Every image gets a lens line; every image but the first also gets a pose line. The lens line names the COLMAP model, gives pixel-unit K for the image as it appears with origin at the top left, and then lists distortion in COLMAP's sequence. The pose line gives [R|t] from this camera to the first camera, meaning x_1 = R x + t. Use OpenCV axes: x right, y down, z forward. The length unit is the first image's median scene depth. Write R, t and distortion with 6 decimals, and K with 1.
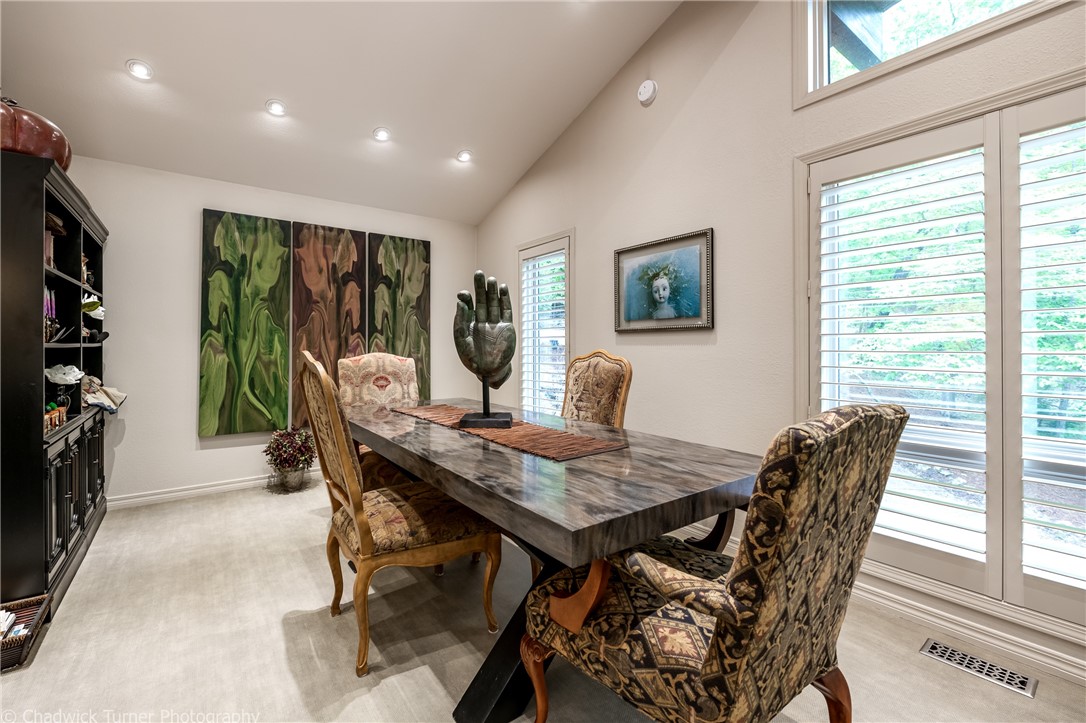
lens RADIAL K [[460.2, 0, 543.3], [0, 460.2, 336.1], [0, 0, 1]] dist [-0.000129, 0.000069]
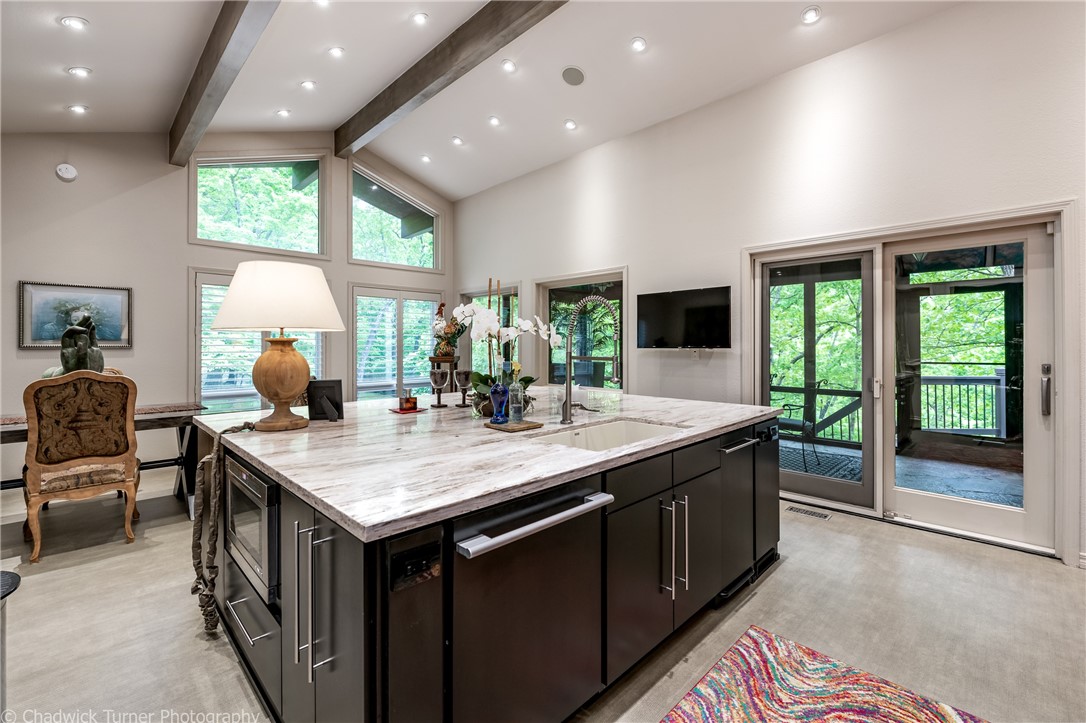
lens RADIAL K [[498.5, 0, 543.0], [0, 498.5, 361.5], [0, 0, 1]] dist [-0.000410, -0.000097]
pose [[-0.169514, -0.008193, 0.985494, -1.614917], [-0.009586, 0.999932, 0.006665, 0.004724], [-0.985481, -0.008317, -0.169581, -0.151180]]
